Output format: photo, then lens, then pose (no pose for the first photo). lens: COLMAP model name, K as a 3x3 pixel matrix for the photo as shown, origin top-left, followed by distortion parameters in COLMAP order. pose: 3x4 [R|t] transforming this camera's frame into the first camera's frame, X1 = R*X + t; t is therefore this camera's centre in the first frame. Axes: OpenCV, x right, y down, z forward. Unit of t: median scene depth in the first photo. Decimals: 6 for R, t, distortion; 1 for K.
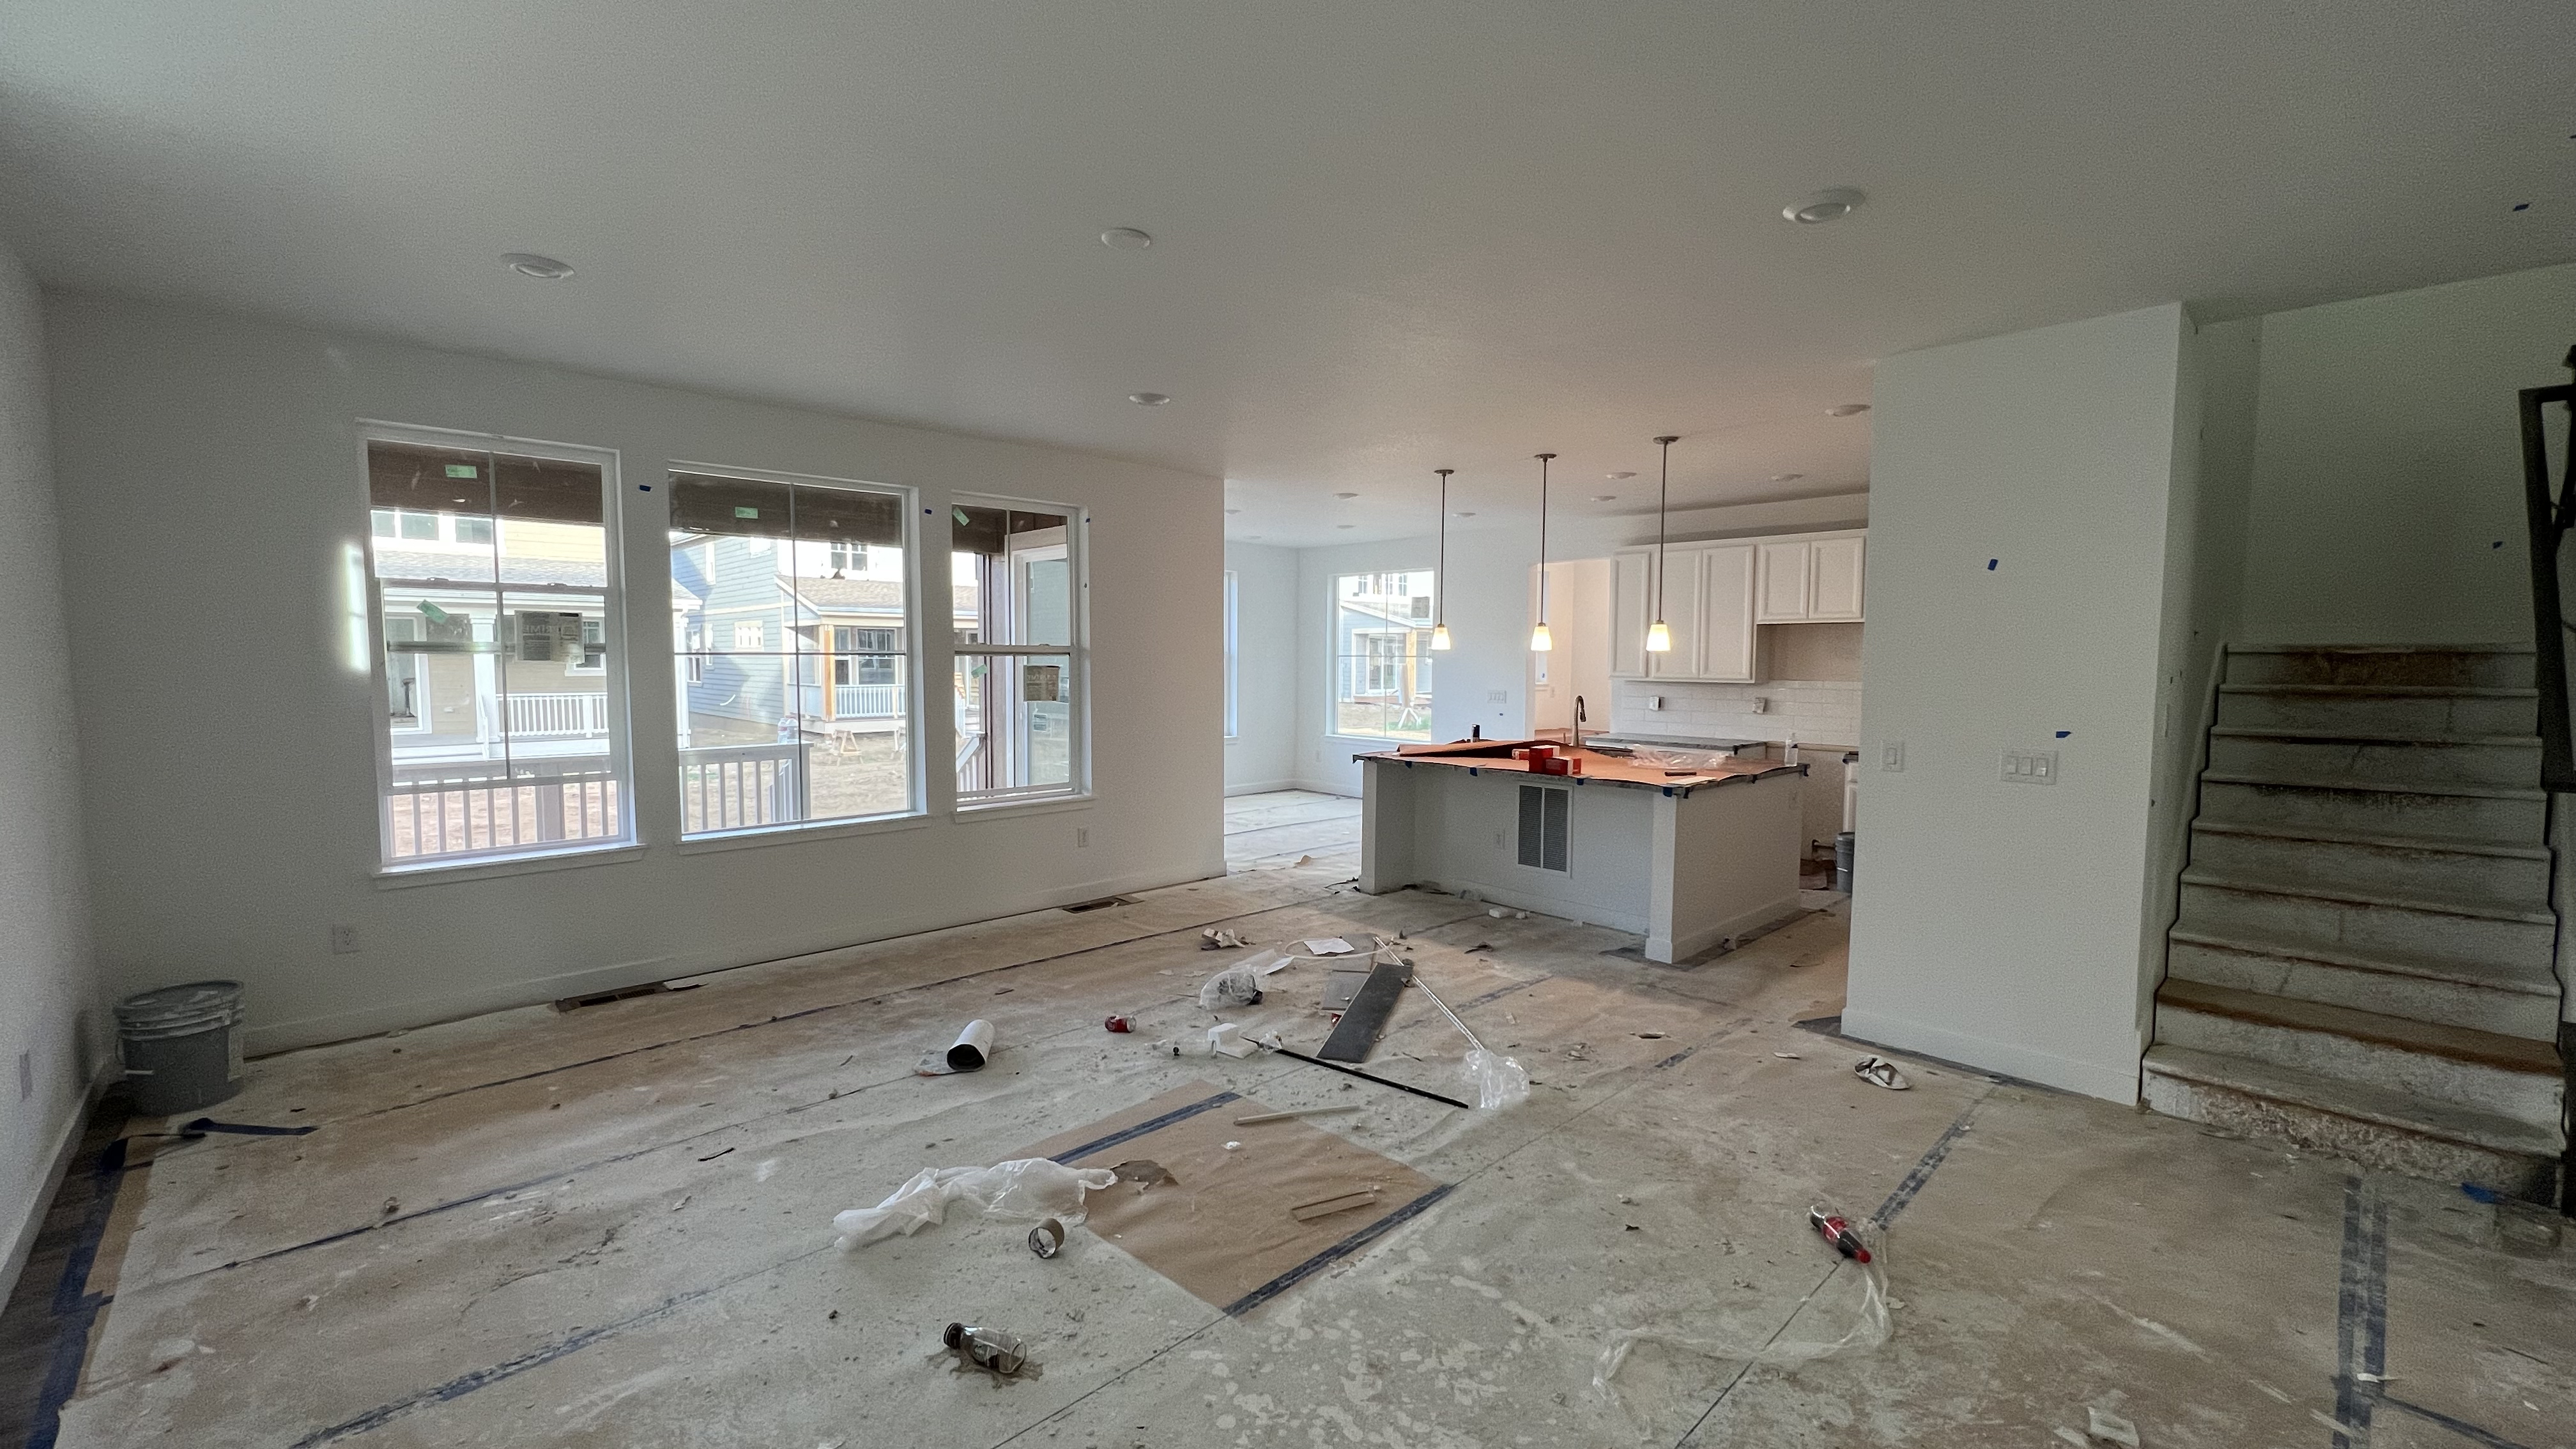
lens RADIAL K [[1032.7, 0, 1297.7], [0, 1032.7, 720.4], [0, 0, 1]] dist [-0.002179, 0.000203]
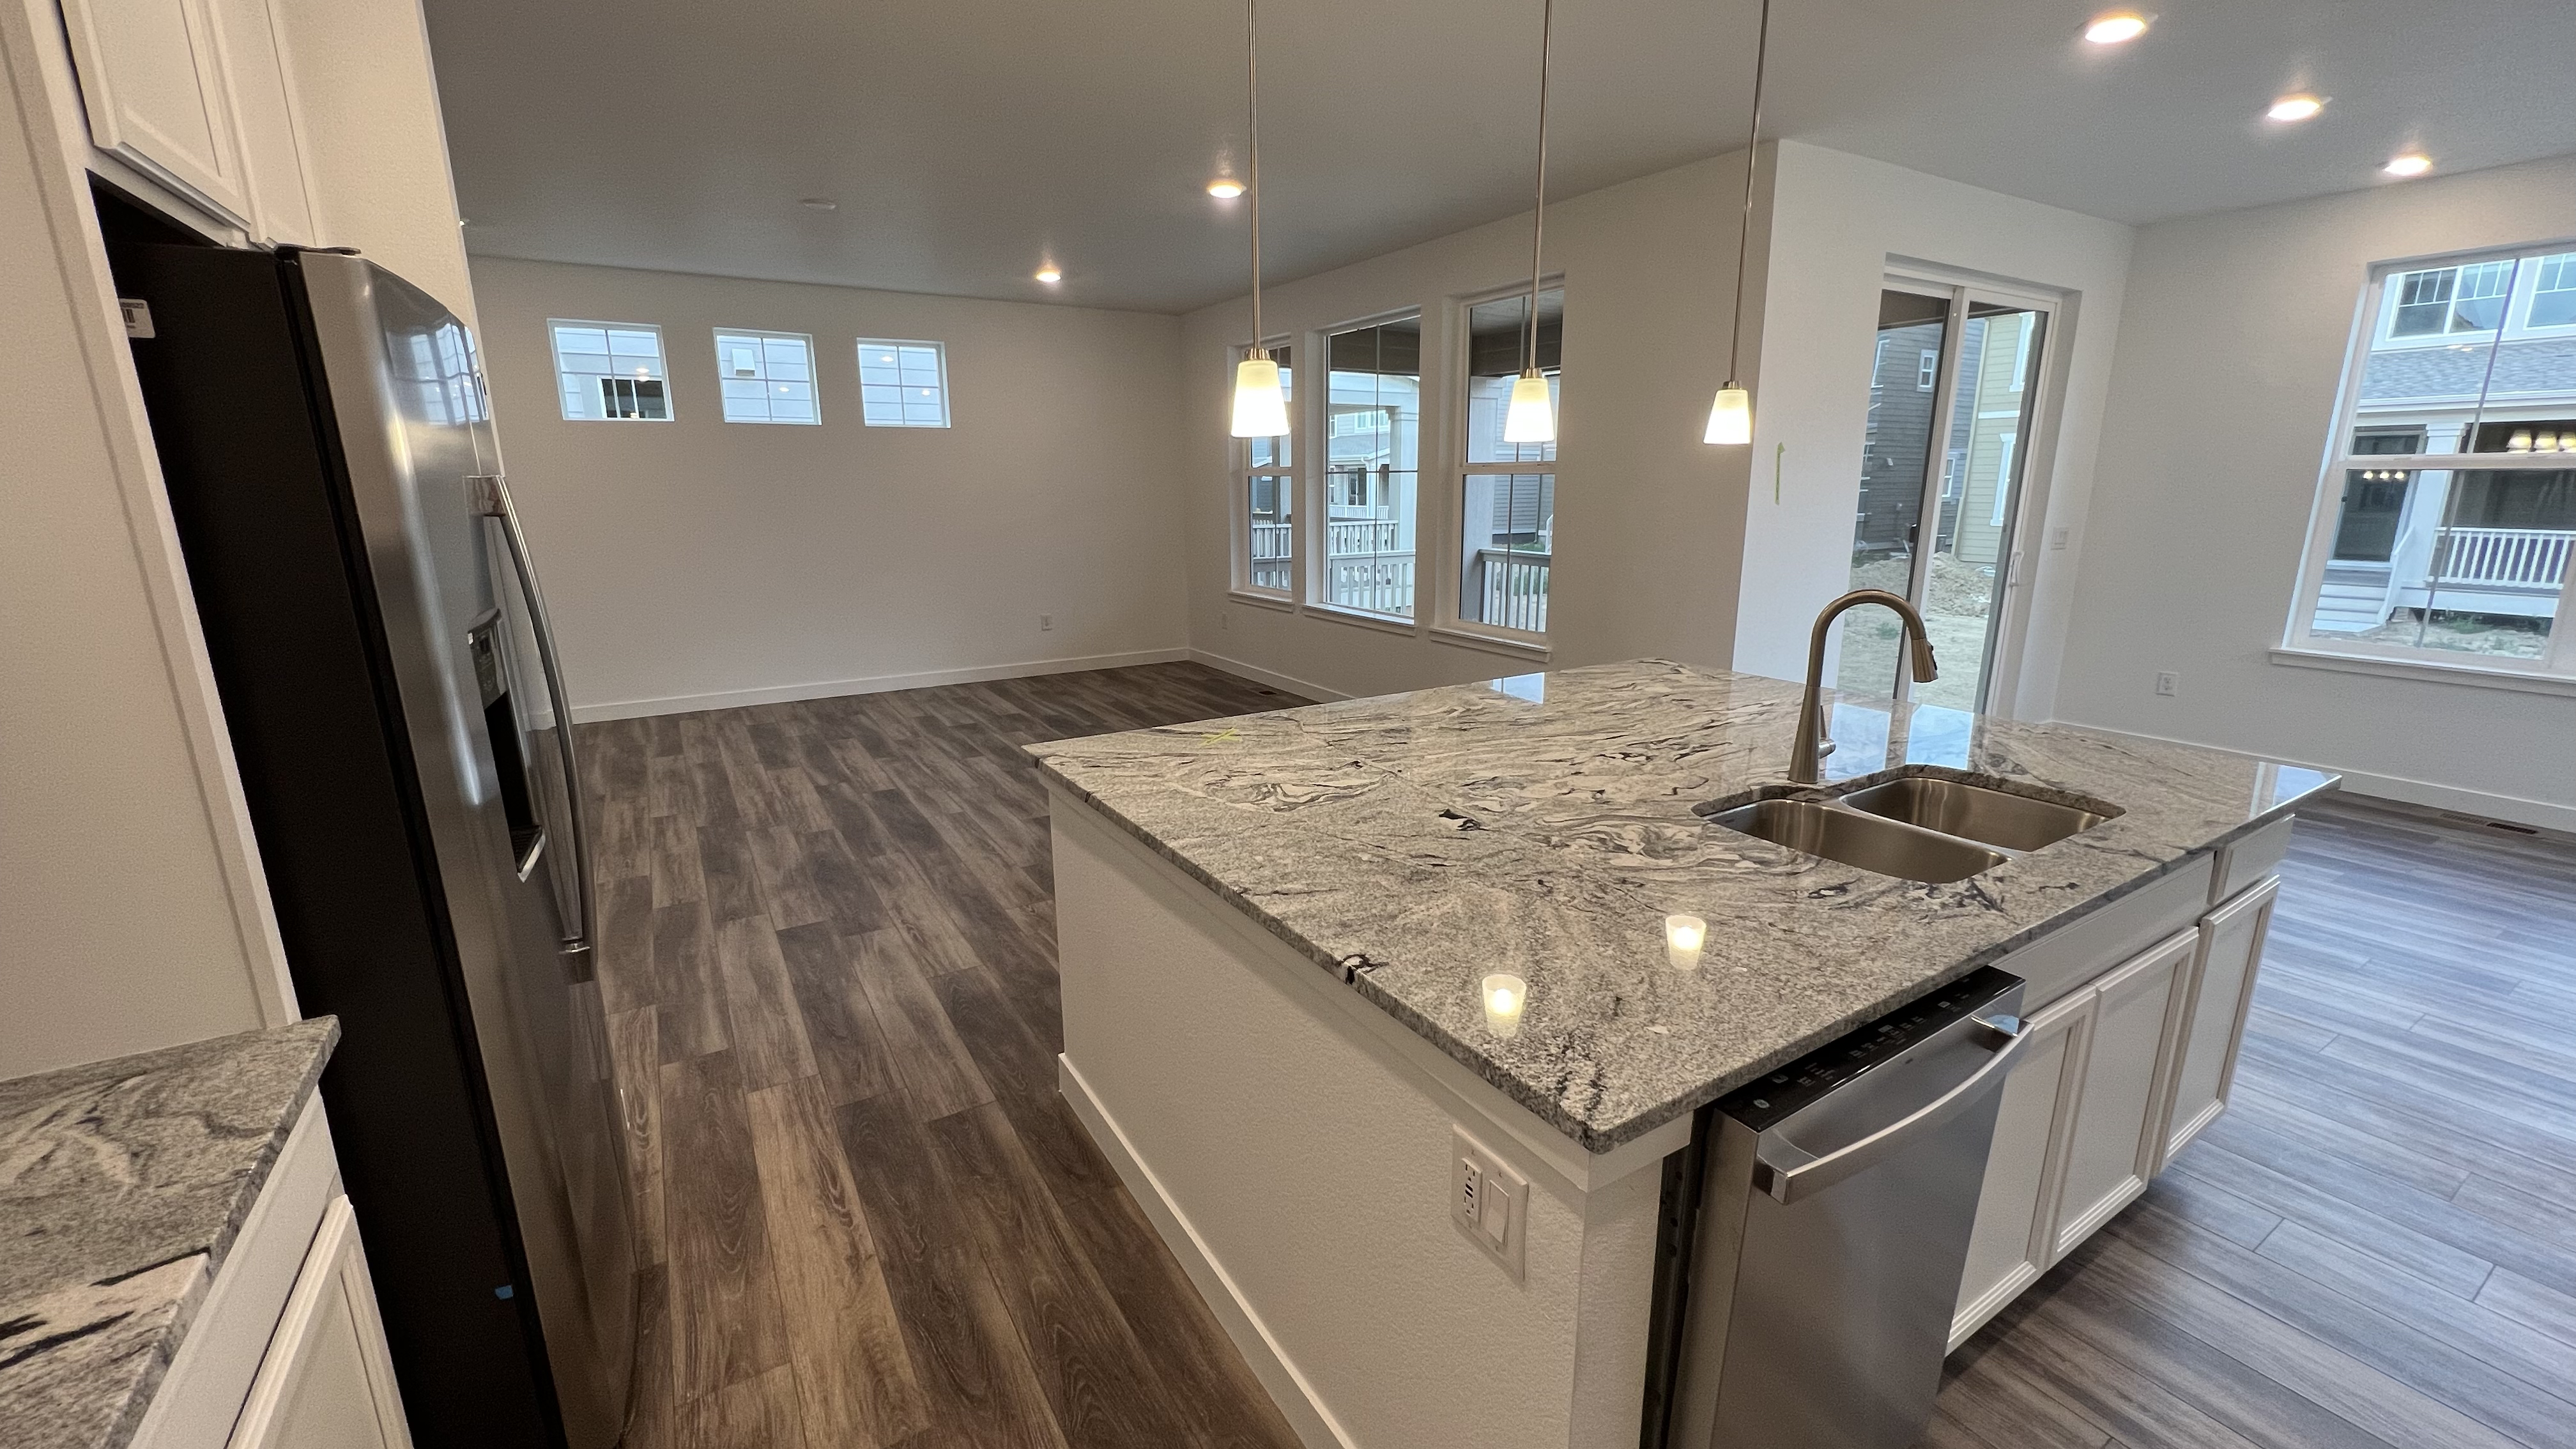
lens RADIAL K [[1032.7, 0, 1287.0], [0, 1032.7, 723.9], [0, 0, 1]] dist [-0.002179, 0.000203]
pose [[-0.214976, 0.222034, -0.951045, 0.697317], [-0.058989, 0.969083, 0.239579, -0.057015], [0.974836, 0.107605, -0.195232, 1.063617]]
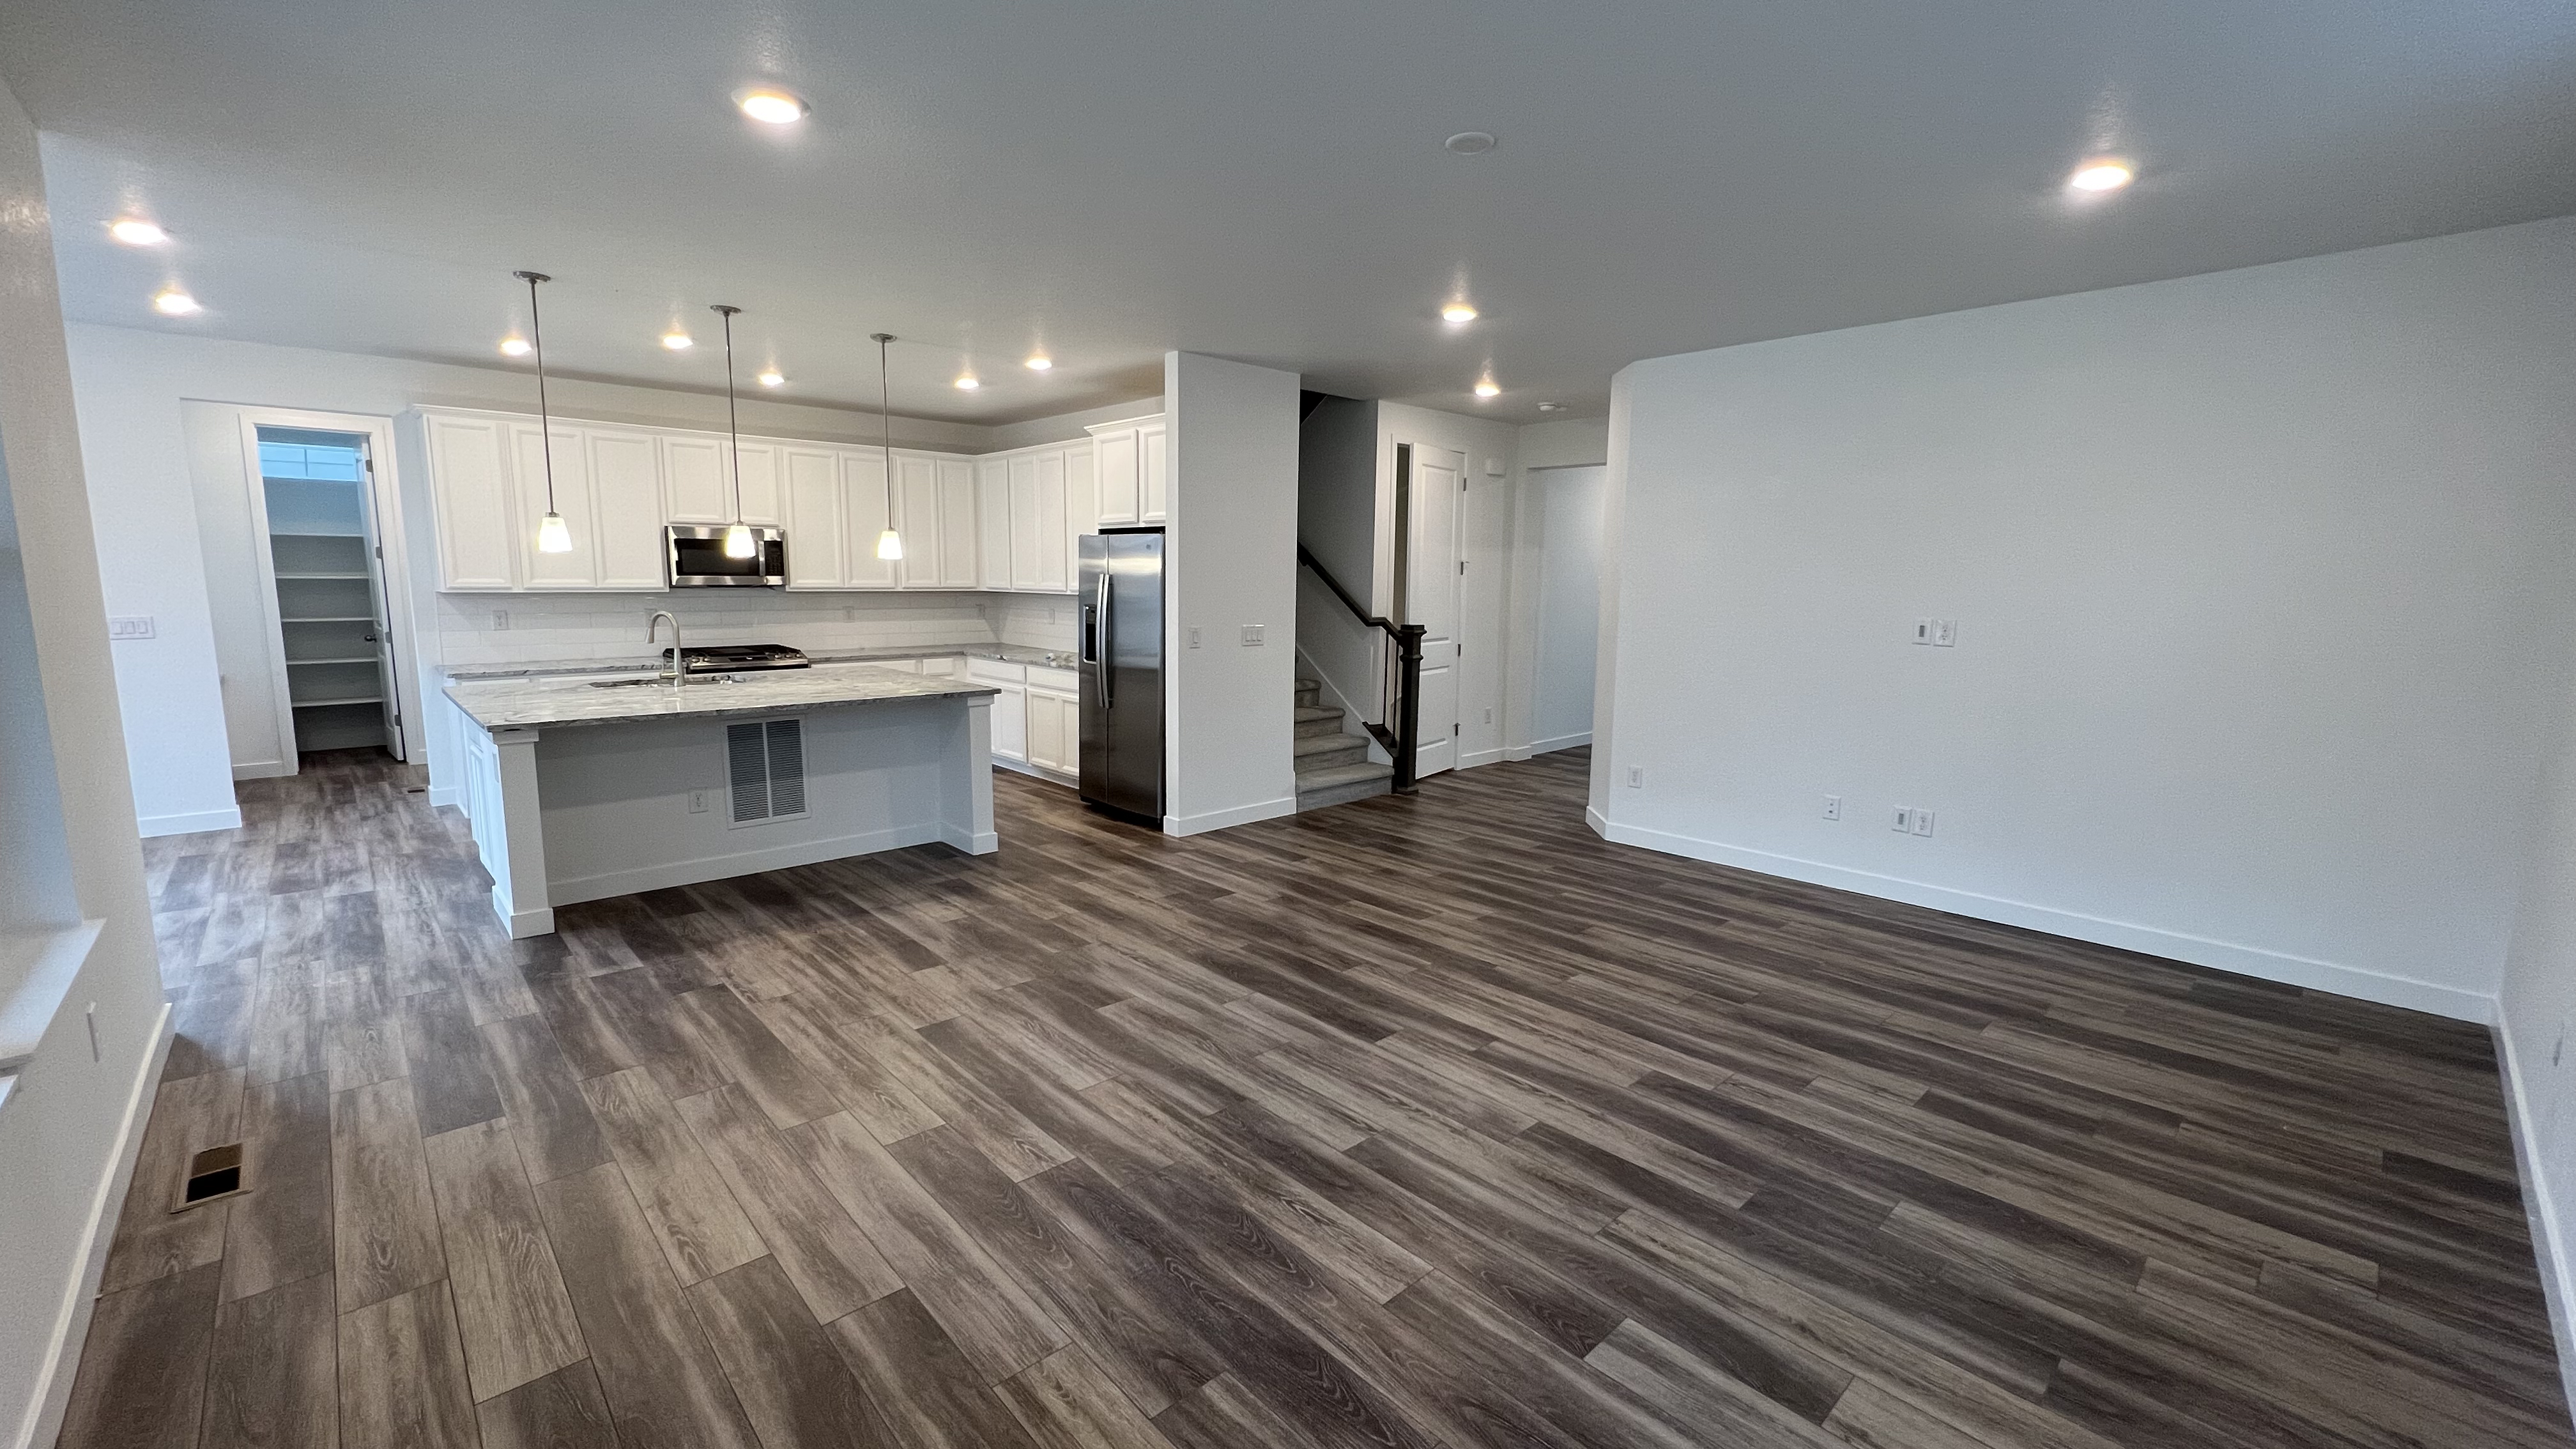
lens RADIAL K [[1032.7, 0, 1287.6], [0, 1032.7, 727.6], [0, 0, 1]] dist [-0.002179, 0.000203]
pose [[0.017091, -0.151157, 0.988362, -0.619462], [0.048992, 0.987446, 0.150170, -0.037100], [-0.998653, 0.045855, 0.024282, 0.592626]]
